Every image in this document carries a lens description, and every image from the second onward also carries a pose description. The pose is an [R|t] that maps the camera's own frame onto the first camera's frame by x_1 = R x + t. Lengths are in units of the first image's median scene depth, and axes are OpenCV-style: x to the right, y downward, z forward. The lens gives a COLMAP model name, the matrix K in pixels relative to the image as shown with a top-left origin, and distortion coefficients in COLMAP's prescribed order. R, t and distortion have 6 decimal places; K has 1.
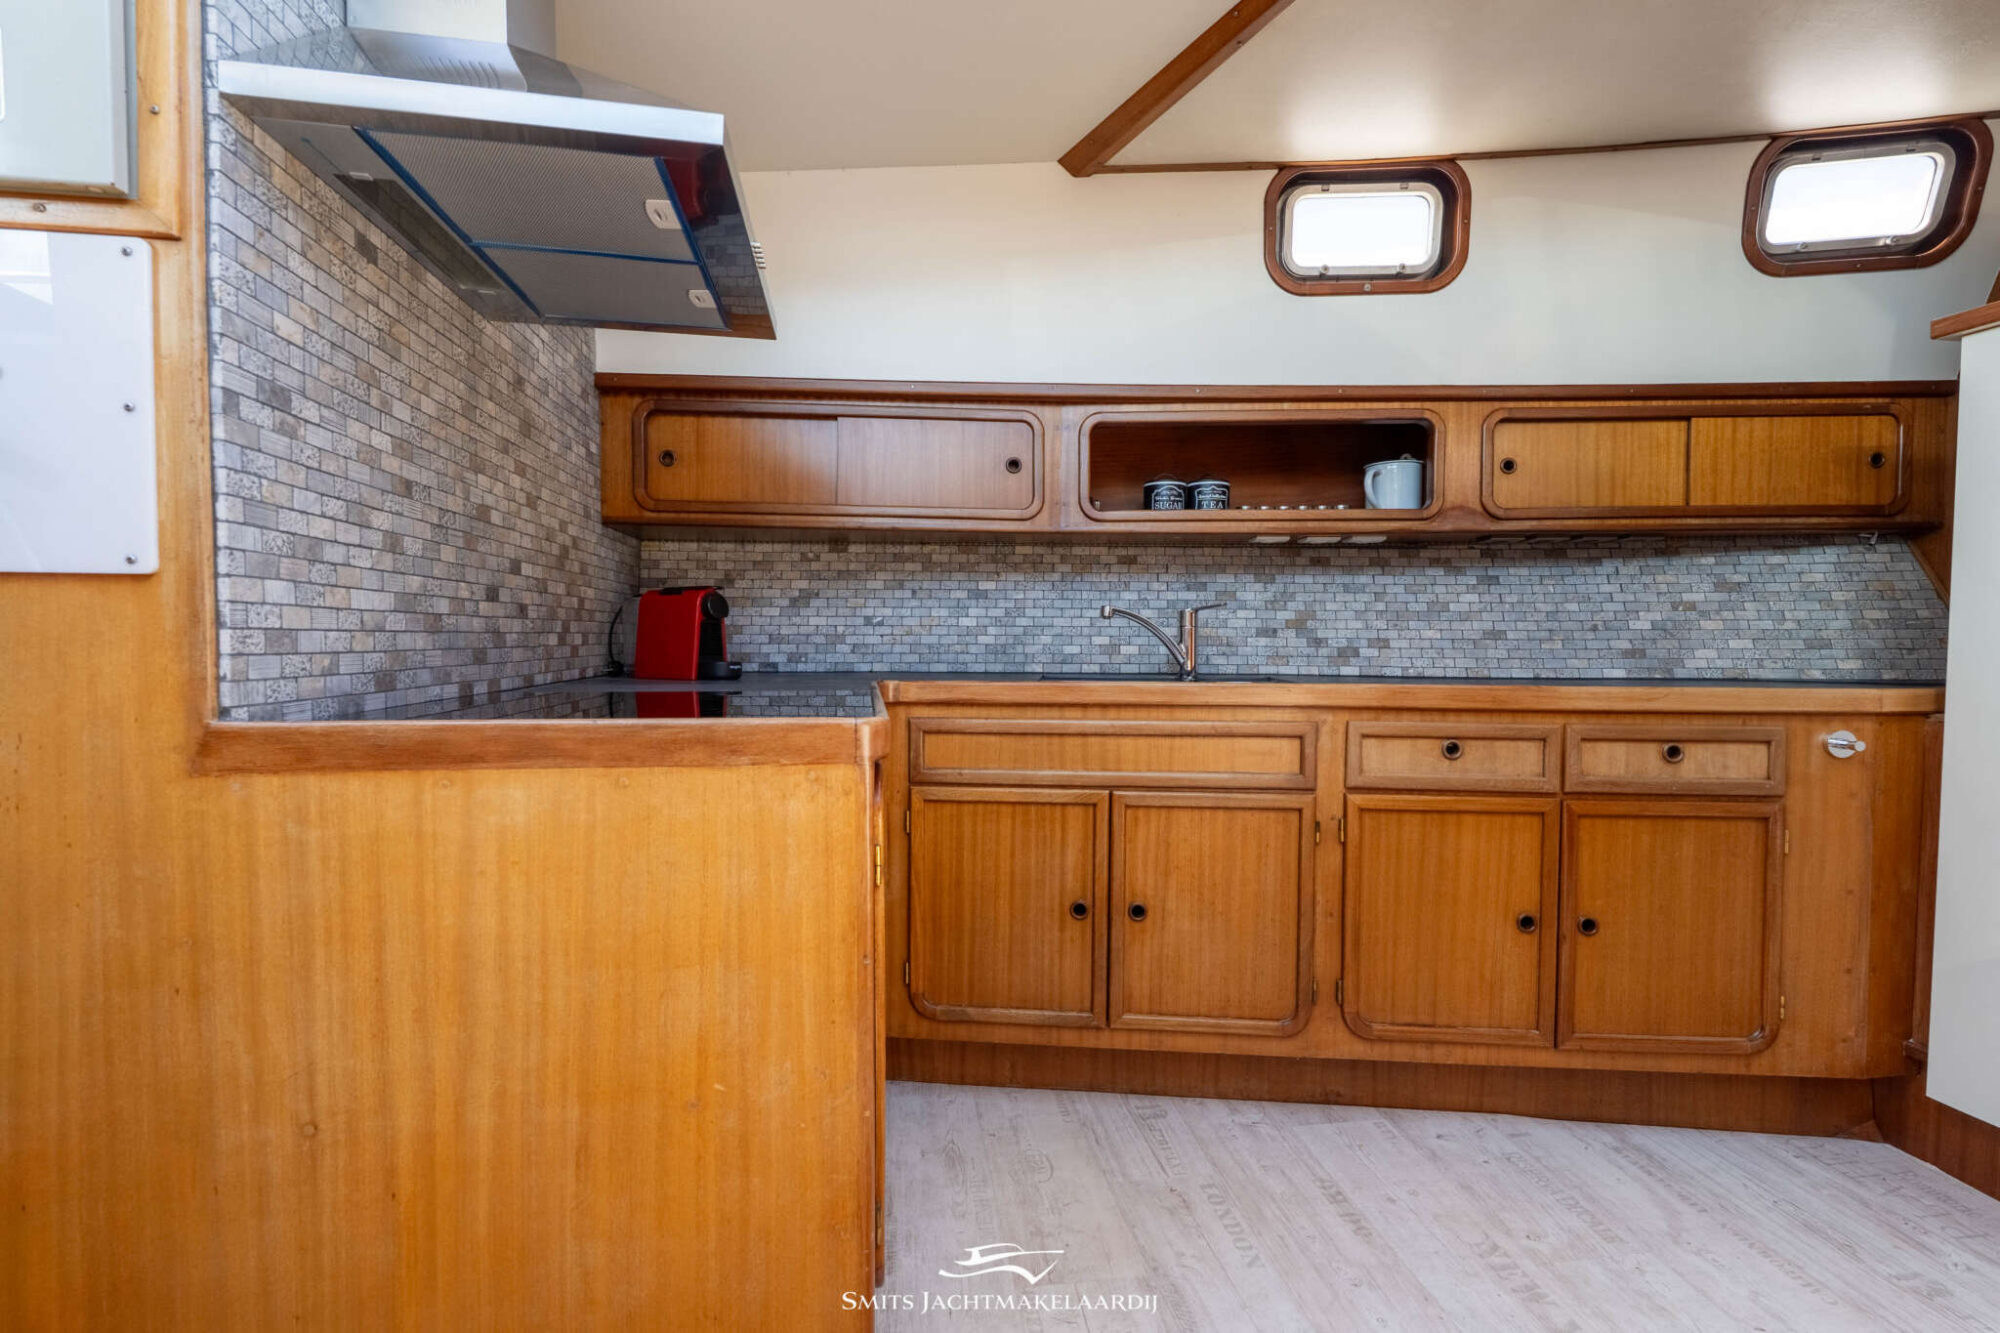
lens RADIAL K [[877.7, 0, 1000.0], [0, 877.7, 666.5], [0, 0, 1]] dist [-0.003817, 0.000434]
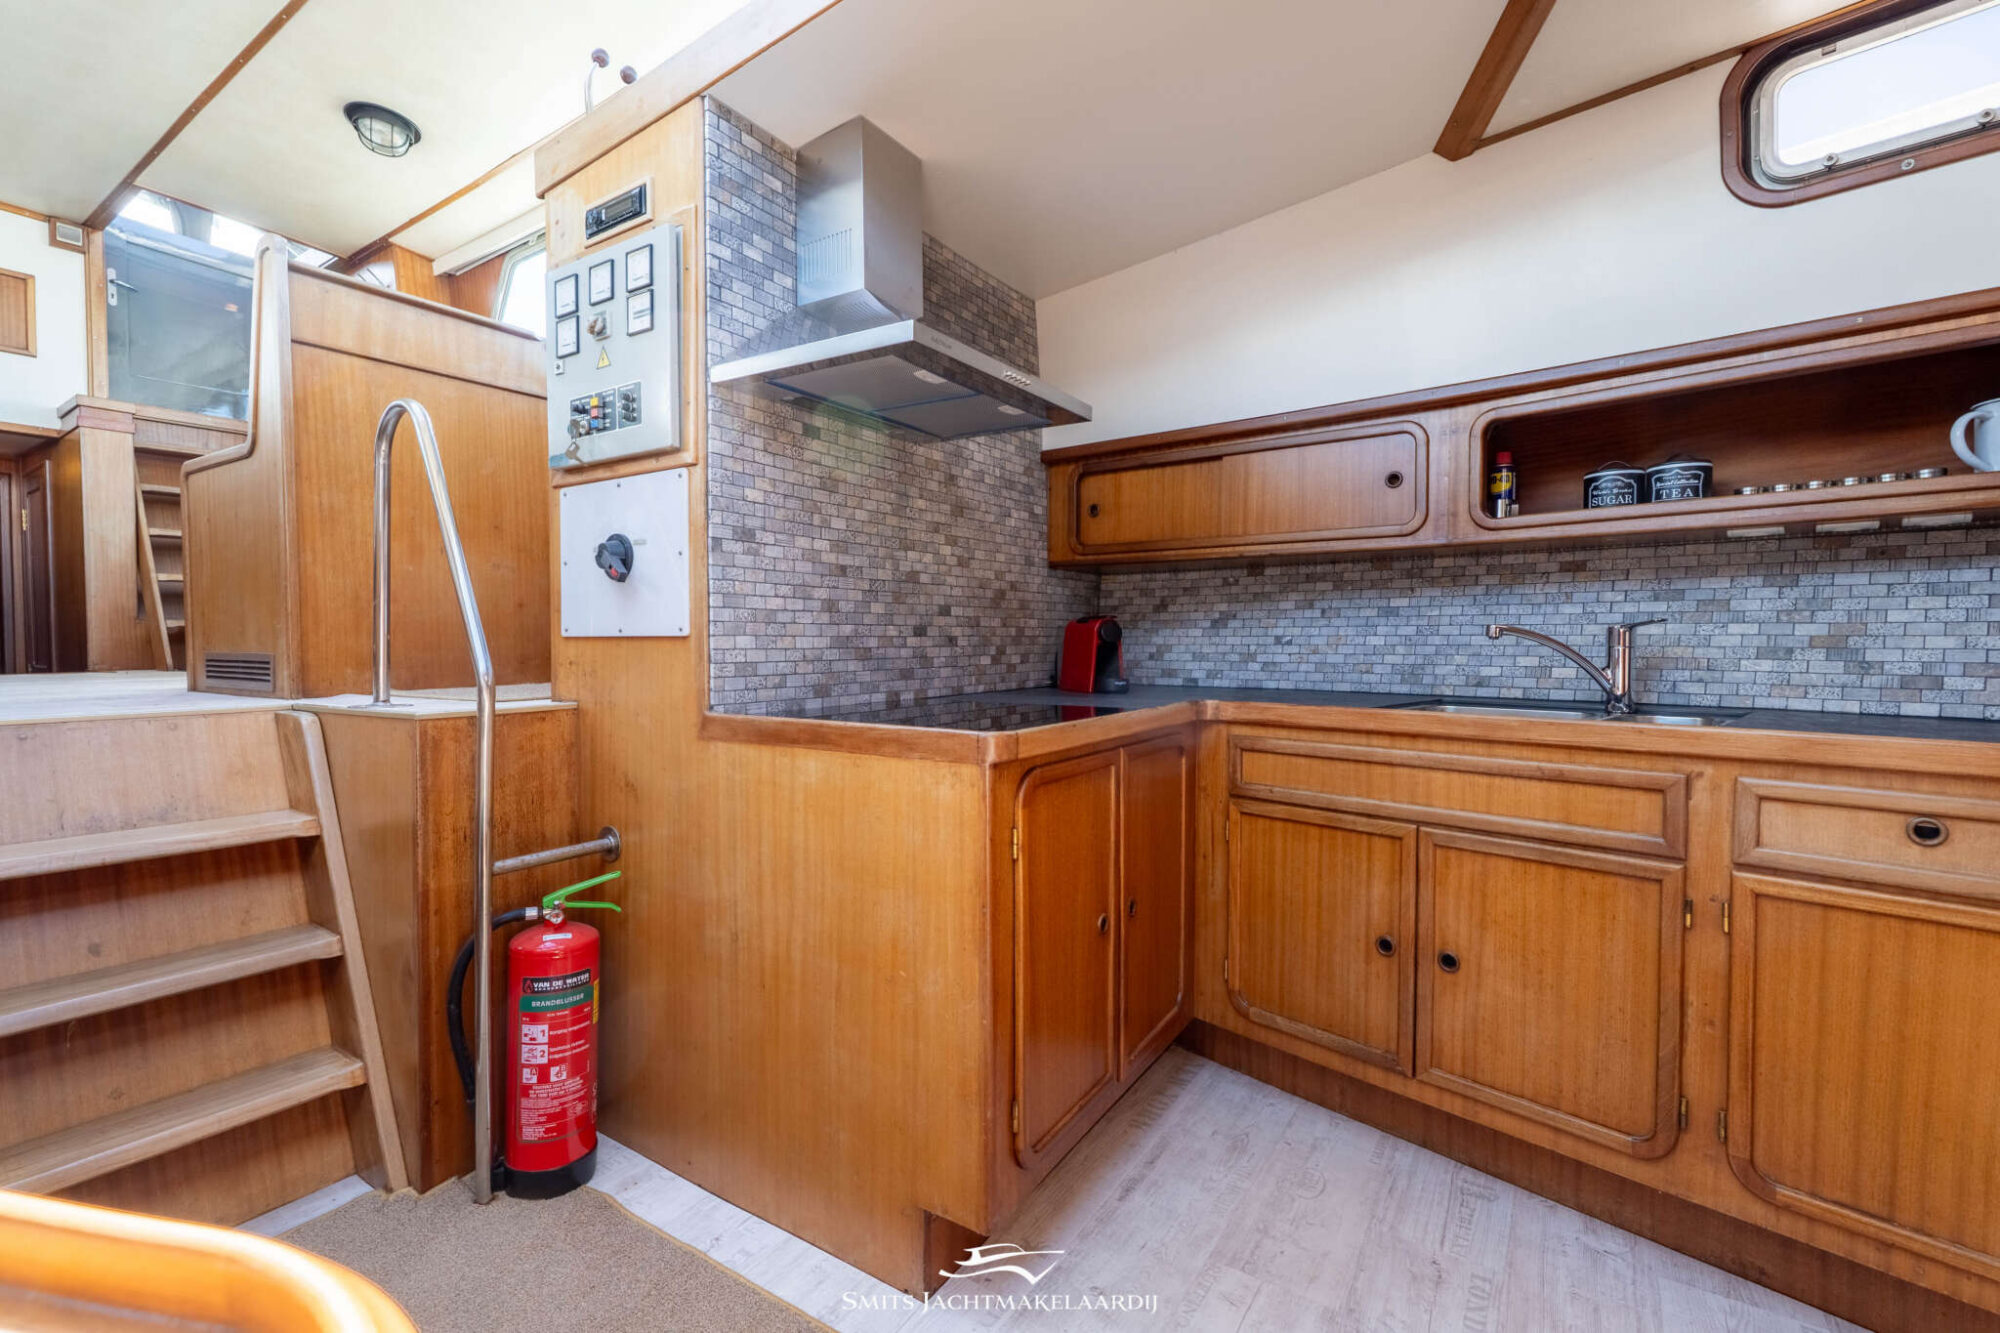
lens RADIAL K [[879.2, 0, 996.7], [0, 879.2, 666.5], [0, 0, 1]] dist [-0.004963, 0.000752]
pose [[0.745068, 0.013563, -0.666850, 0.410531], [-0.015675, 0.999873, 0.002823, -0.025258], [0.666804, 0.008349, 0.745186, -0.004922]]
